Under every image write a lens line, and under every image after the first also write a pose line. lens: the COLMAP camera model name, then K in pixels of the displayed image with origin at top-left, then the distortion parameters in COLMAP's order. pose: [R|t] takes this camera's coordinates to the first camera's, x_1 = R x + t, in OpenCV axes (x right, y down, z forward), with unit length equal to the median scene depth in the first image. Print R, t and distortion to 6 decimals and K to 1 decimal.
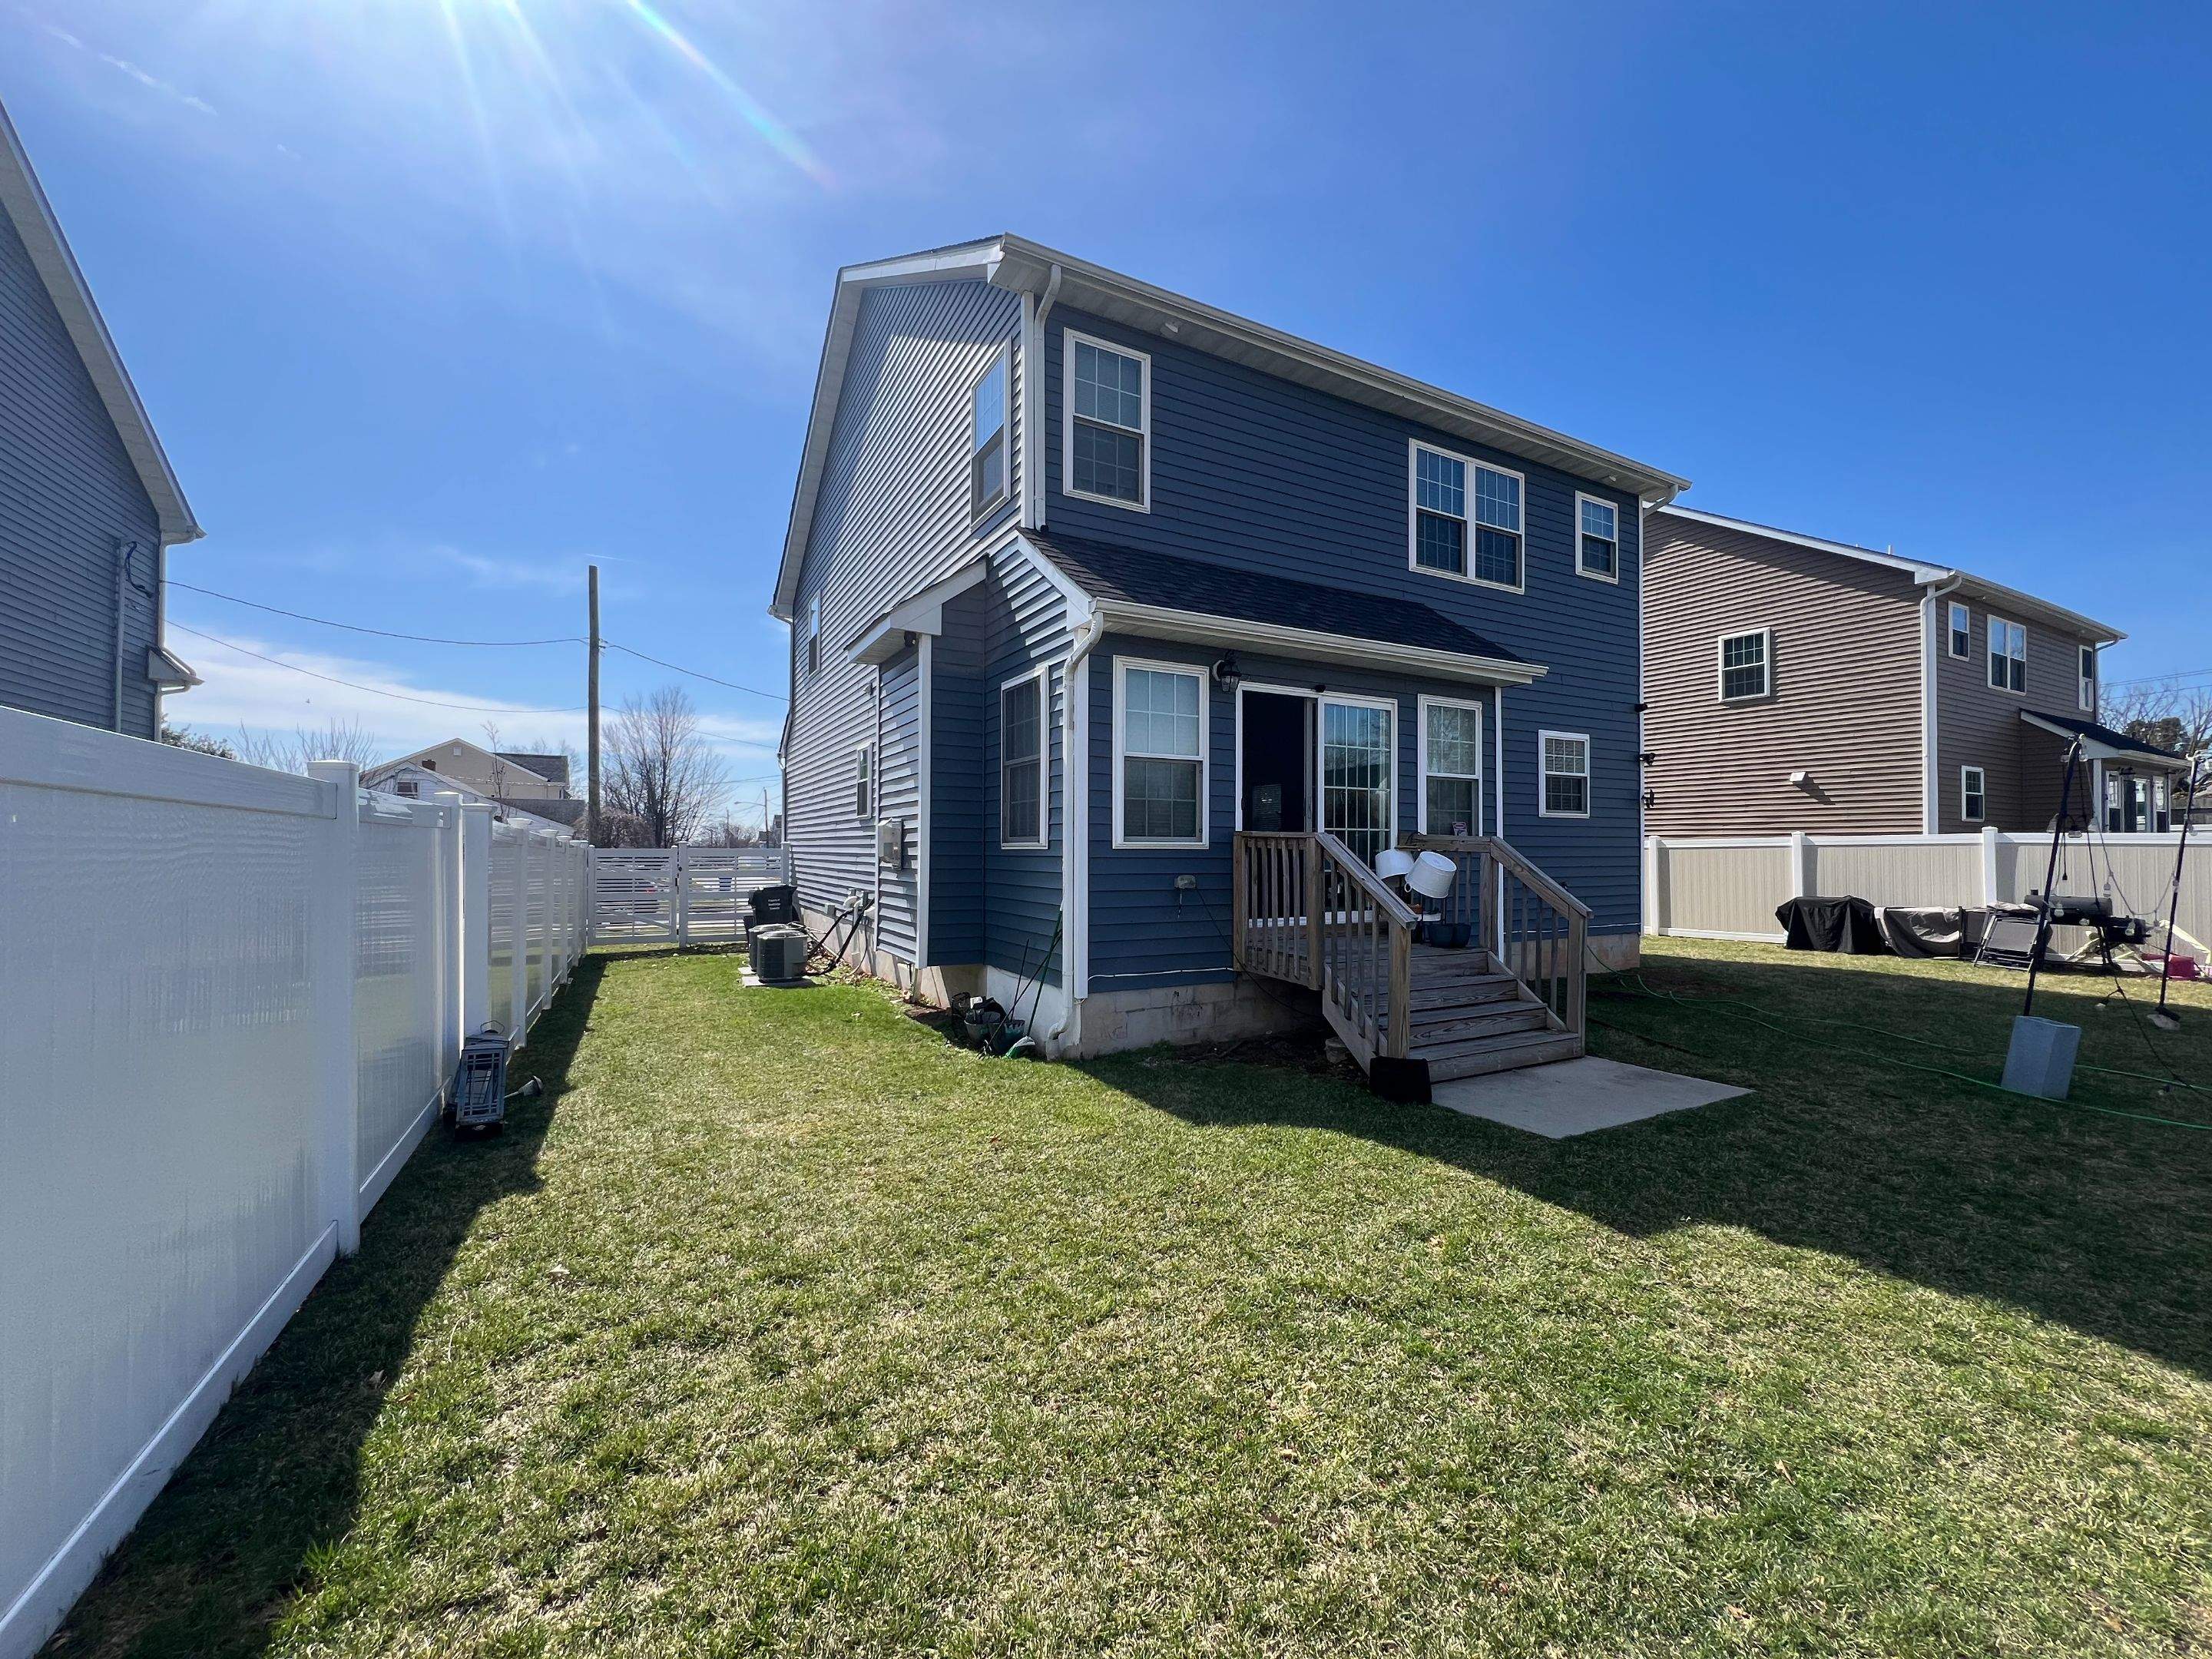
lens RADIAL K [[874.2, 0, 1109.8], [0, 874.2, 829.3], [0, 0, 1]] dist [0.018092, 0.000020]
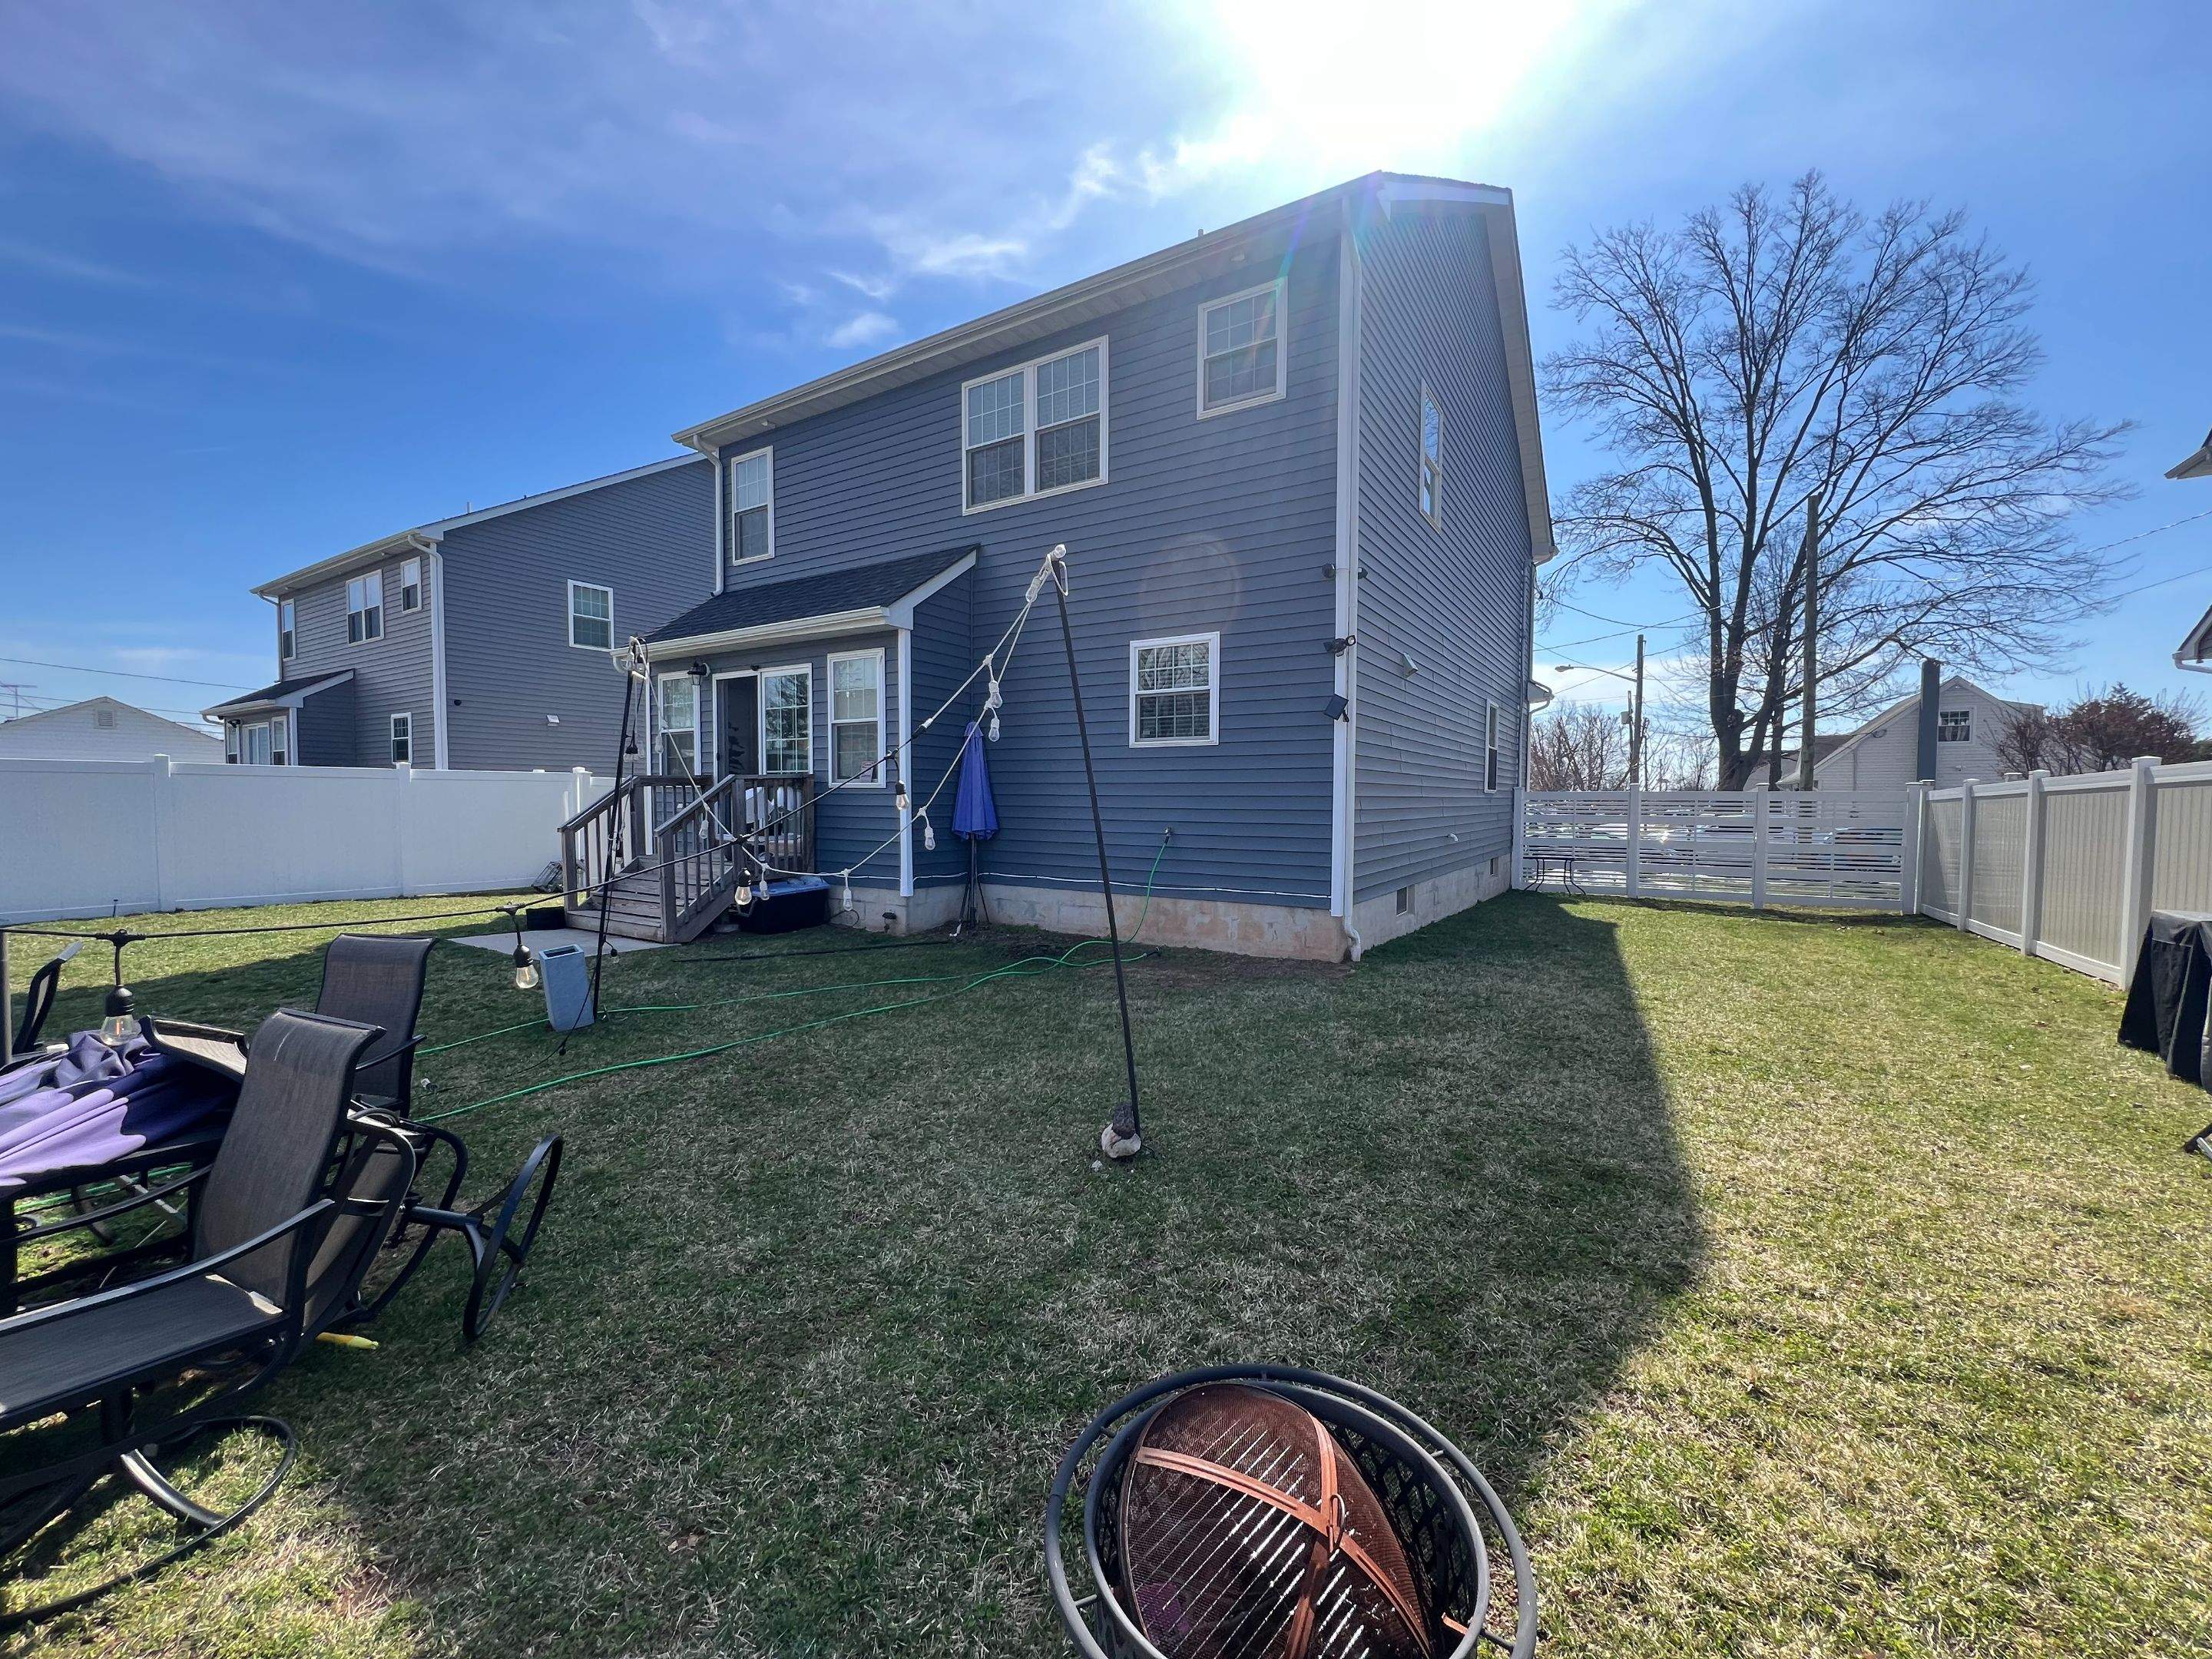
lens RADIAL K [[874.2, 0, 1104.6], [0, 874.2, 827.9], [0, 0, 1]] dist [0.018092, 0.000020]
pose [[0.474061, 0.028797, -0.880021, 1.561050], [0.012669, 0.999138, 0.039519, 0.036419], [0.880401, -0.029884, 0.473288, 0.762299]]
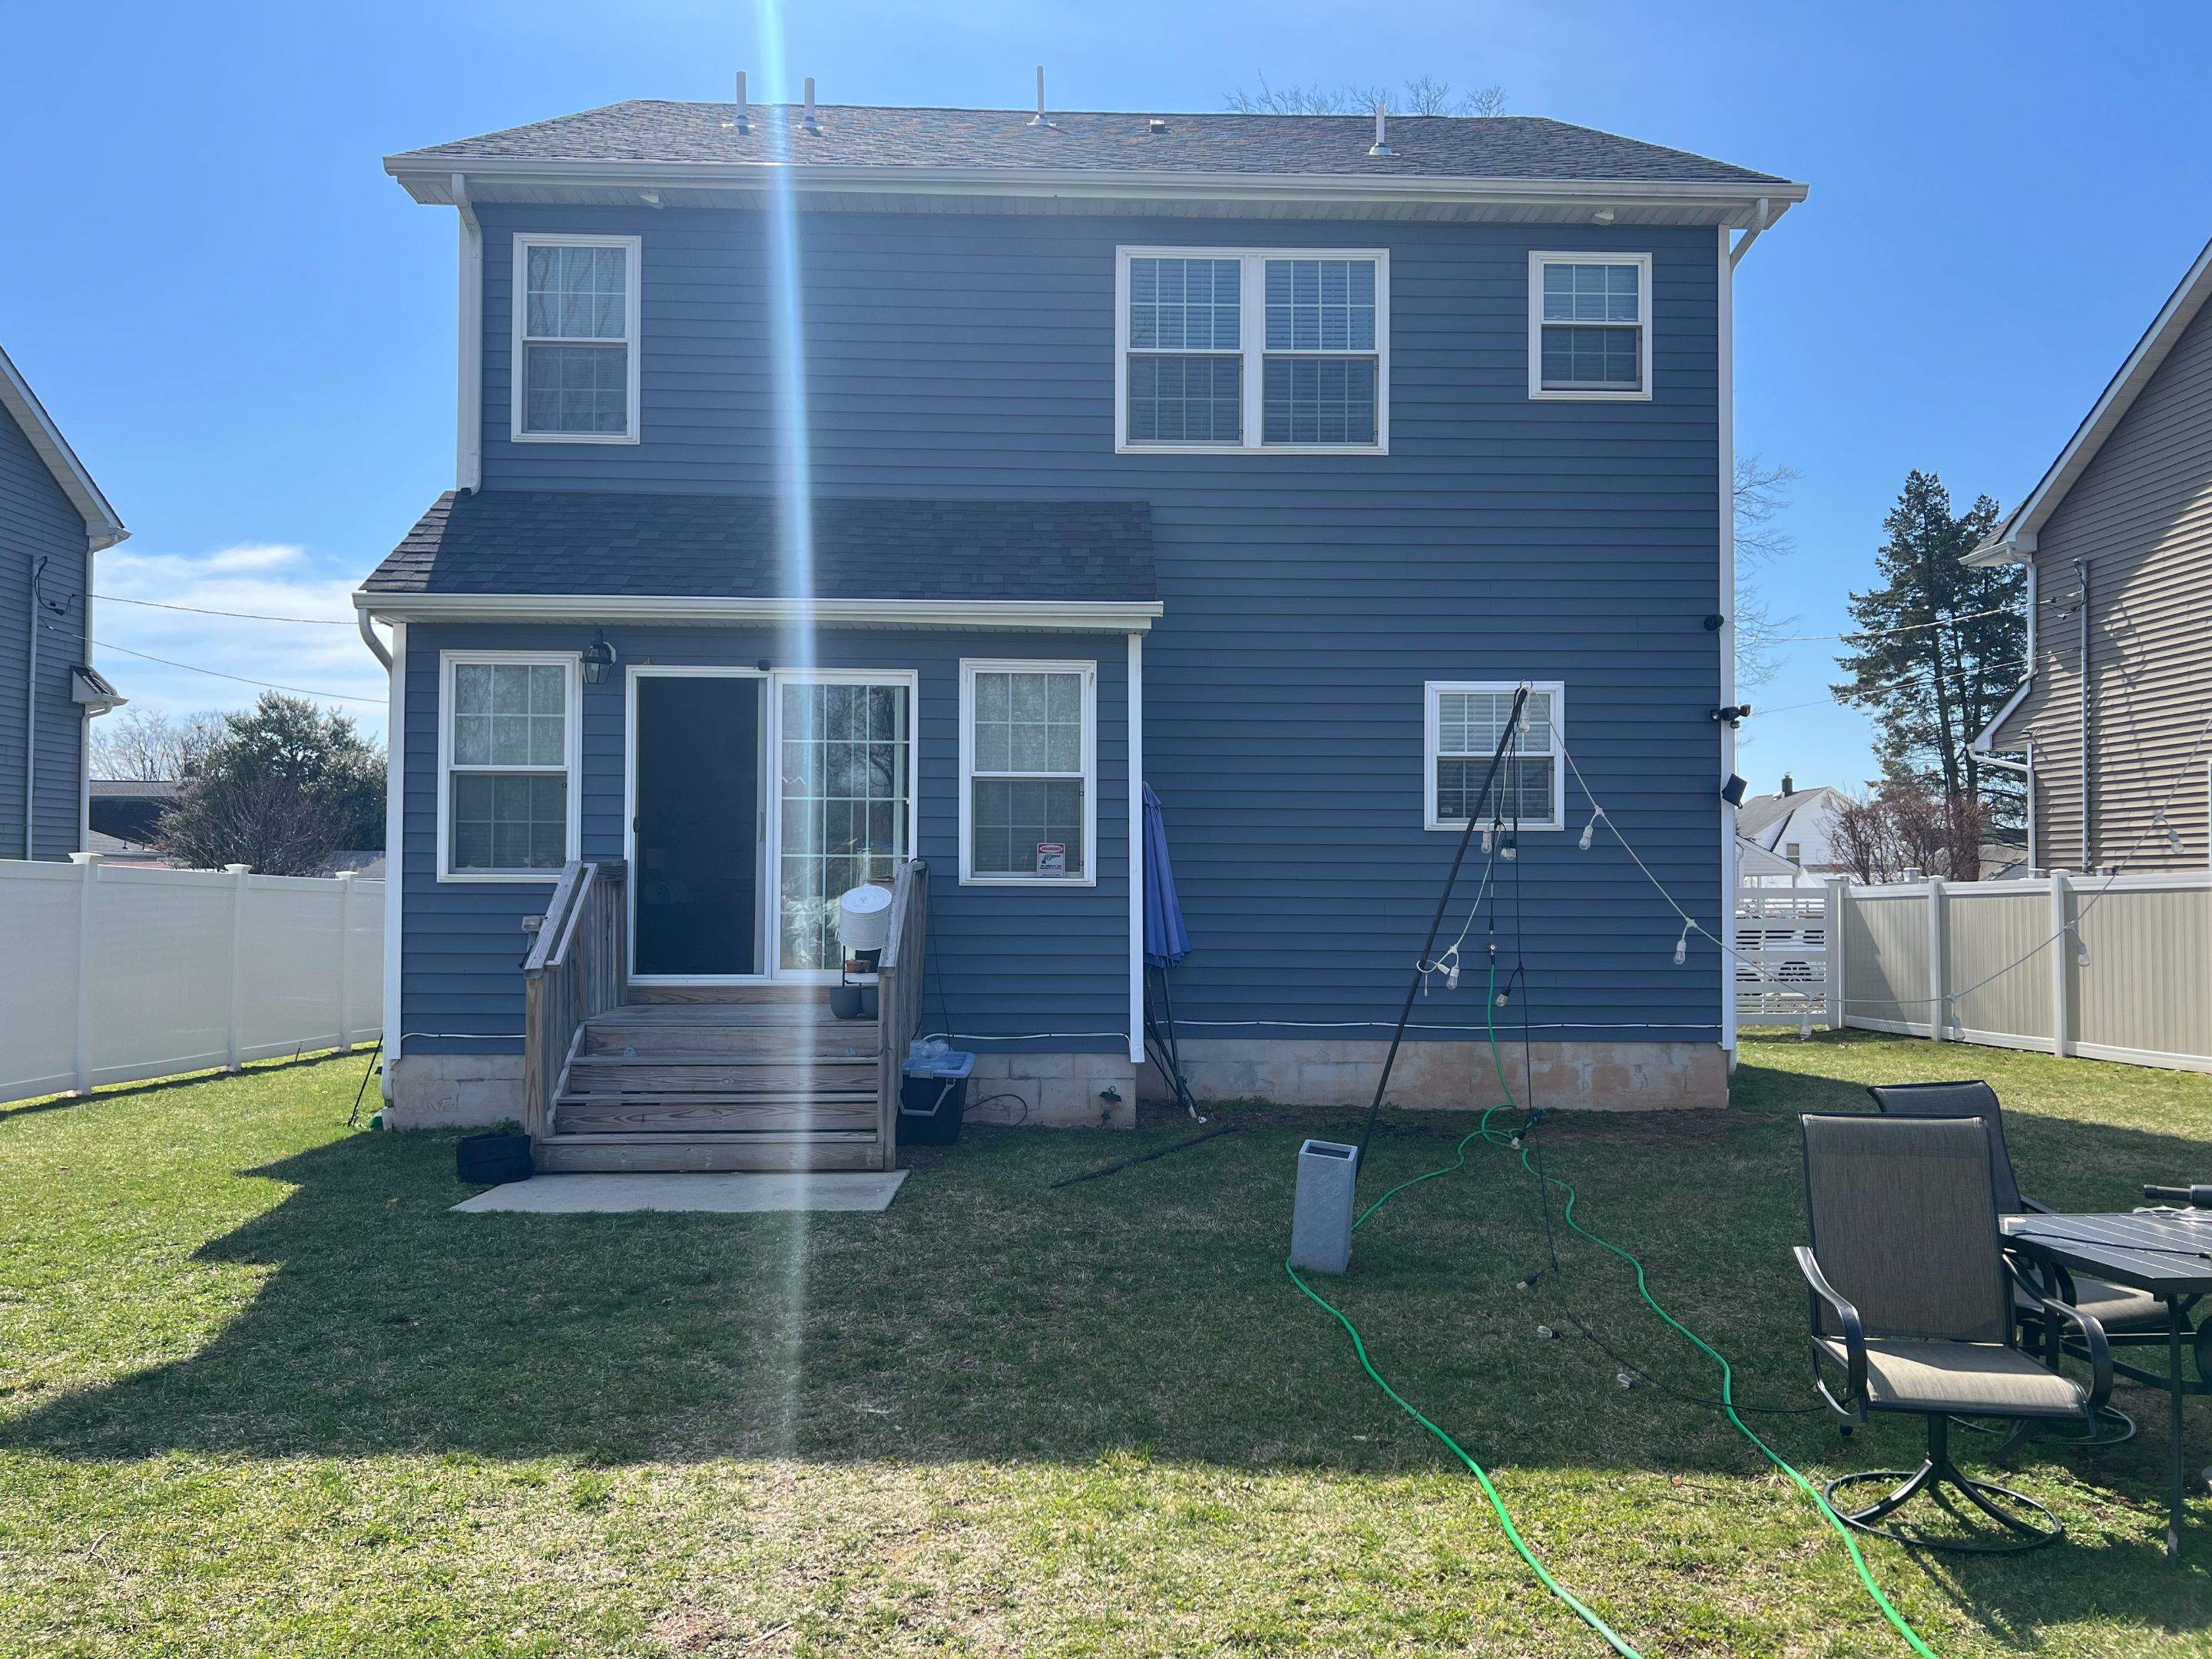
lens RADIAL K [[1669.7, 0, 1110.2], [0, 1669.7, 836.9], [0, 0, 1]] dist [0.067667, 0.002570]
pose [[0.888541, -0.013705, -0.458592, 1.053170], [0.007301, 0.999850, -0.015734, 0.007334], [0.458739, 0.010632, 0.888508, -0.107995]]
